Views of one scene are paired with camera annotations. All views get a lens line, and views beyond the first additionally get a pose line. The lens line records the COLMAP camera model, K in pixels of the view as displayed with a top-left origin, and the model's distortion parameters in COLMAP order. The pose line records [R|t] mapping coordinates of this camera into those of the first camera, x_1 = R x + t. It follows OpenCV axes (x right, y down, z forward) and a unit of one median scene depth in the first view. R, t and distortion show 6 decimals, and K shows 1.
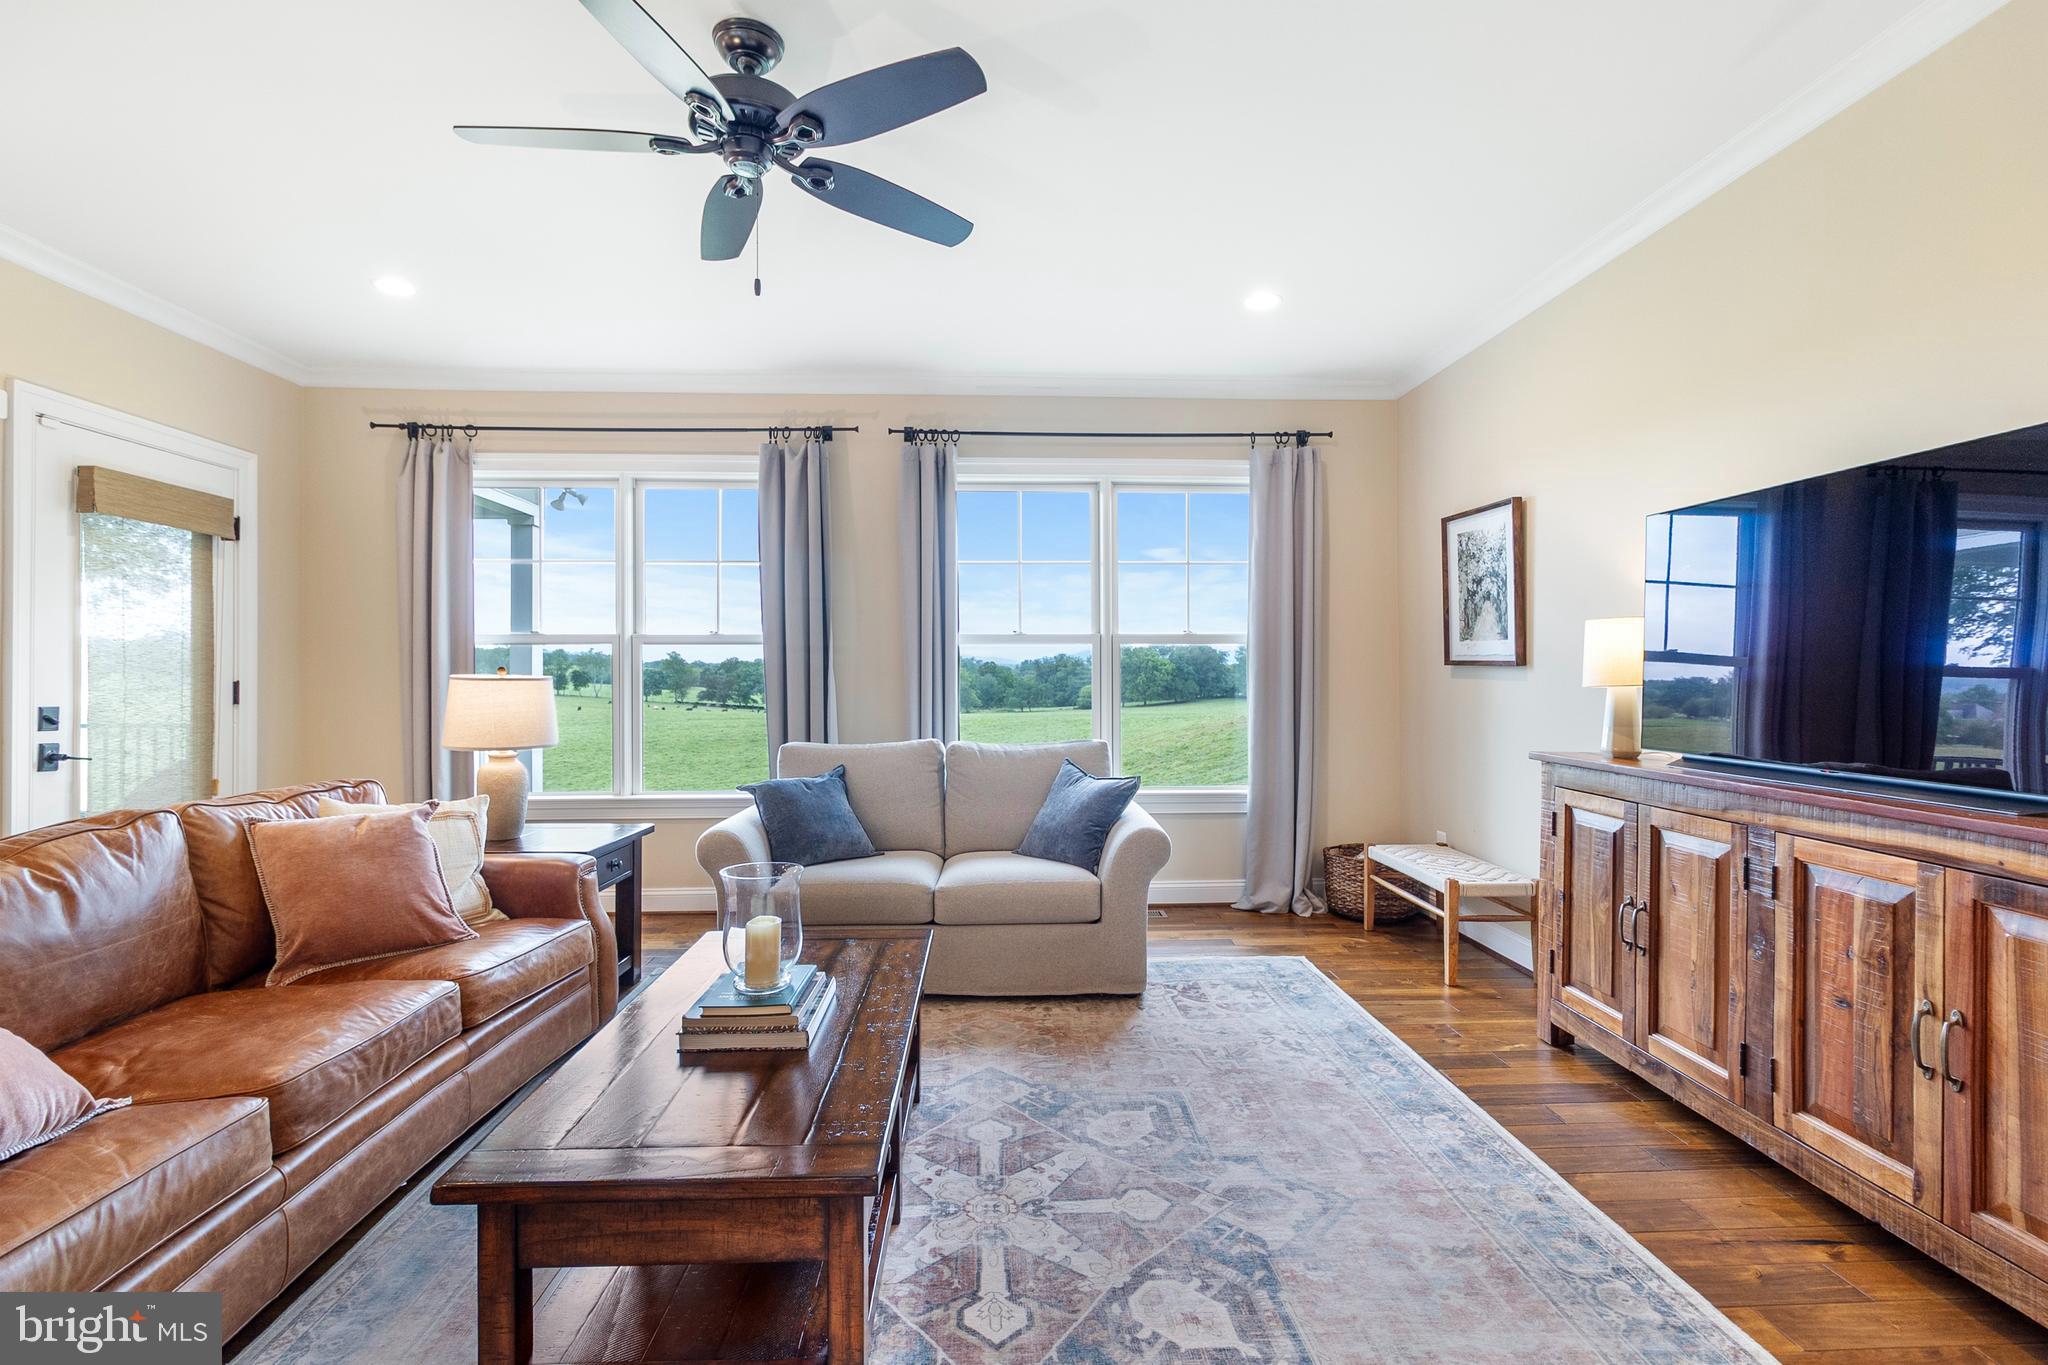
lens RADIAL K [[943.9, 0, 1024.0], [0, 943.9, 683.2], [0, 0, 1]] dist [-0.001228, 0.000905]
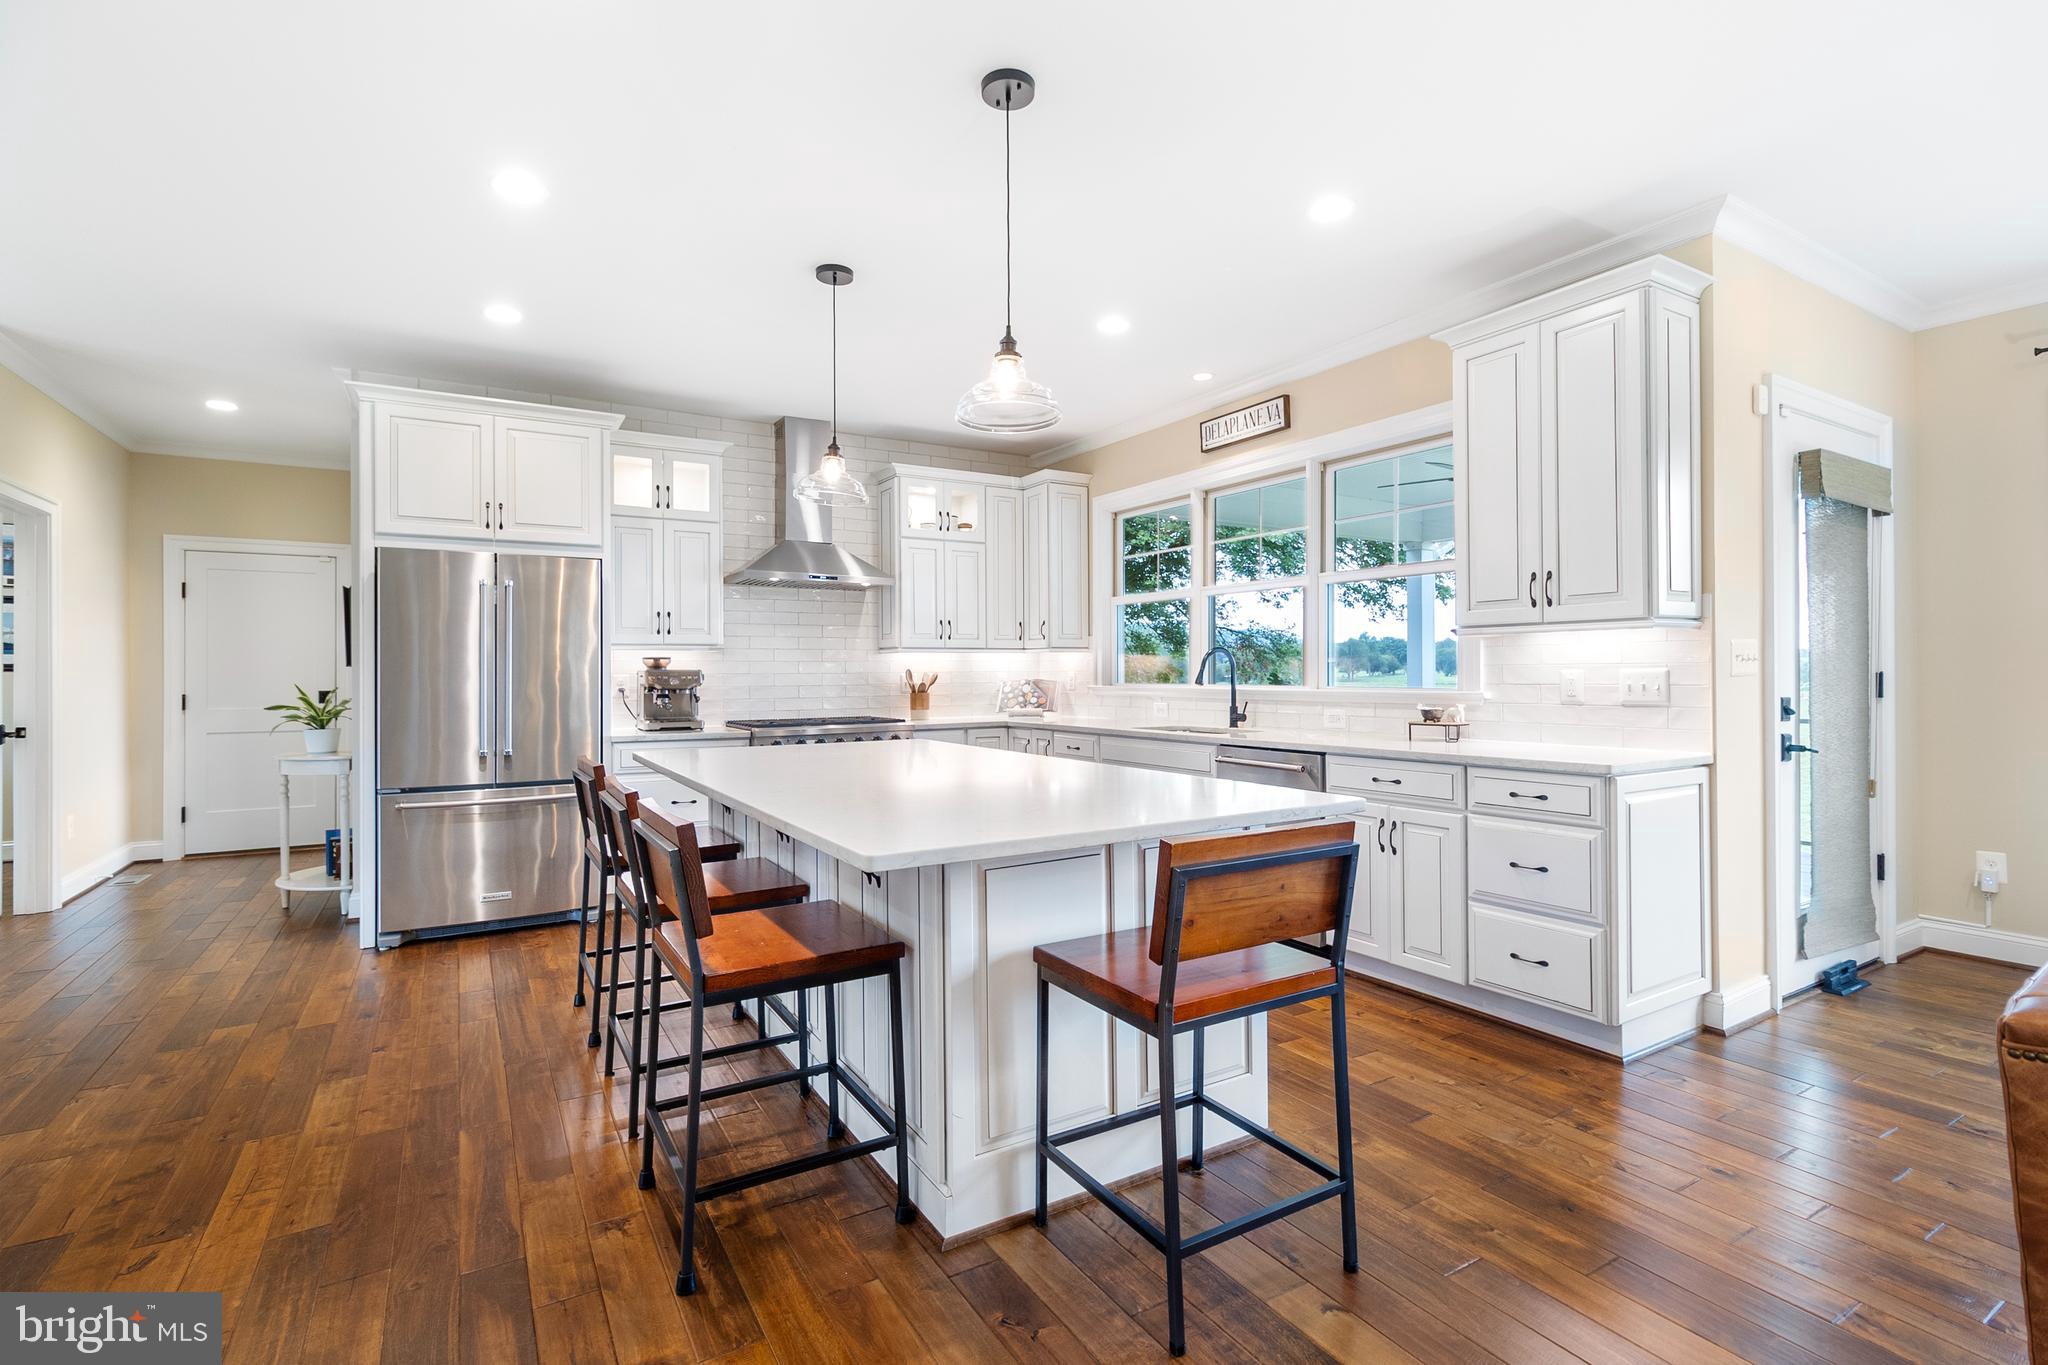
lens RADIAL K [[943.9, 0, 1015.4], [0, 943.9, 672.5], [0, 0, 1]] dist [-0.001228, 0.000905]
pose [[0.478617, -0.002286, -0.878021, -0.545068], [-0.003009, 0.999986, -0.004244, 0.005994], [0.878018, 0.004673, 0.478604, -0.189791]]
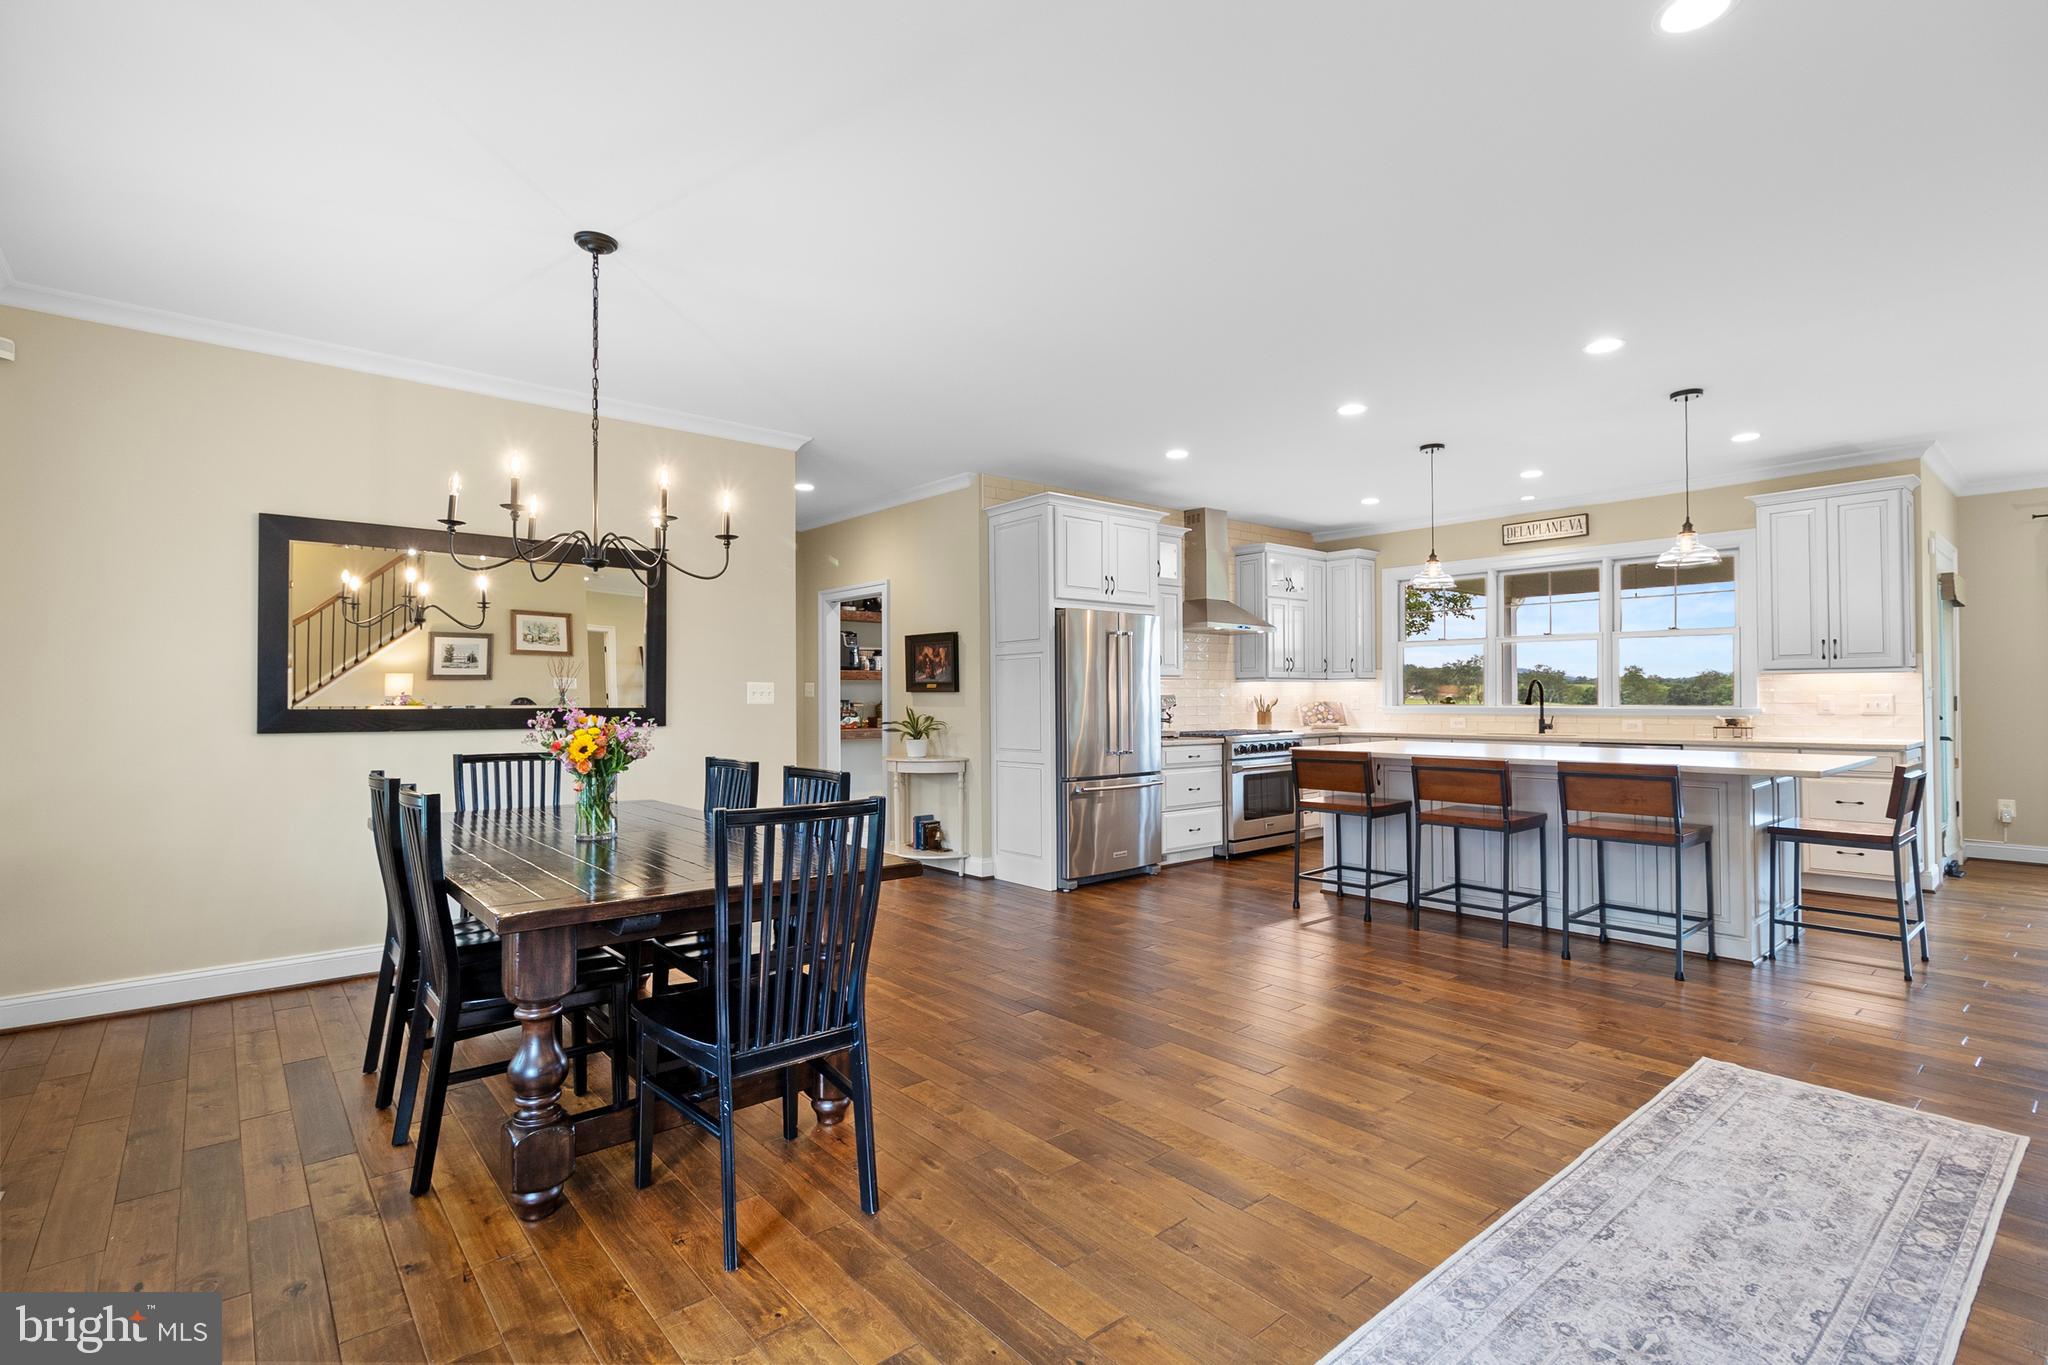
lens RADIAL K [[943.9, 0, 1034.2], [0, 943.9, 685.7], [0, 0, 1]] dist [-0.001228, 0.000905]
pose [[0.615744, -0.011263, -0.787866, -0.687910], [-0.002431, 0.999866, -0.016193, 0.012523], [0.787943, 0.011886, 0.615634, -1.575722]]
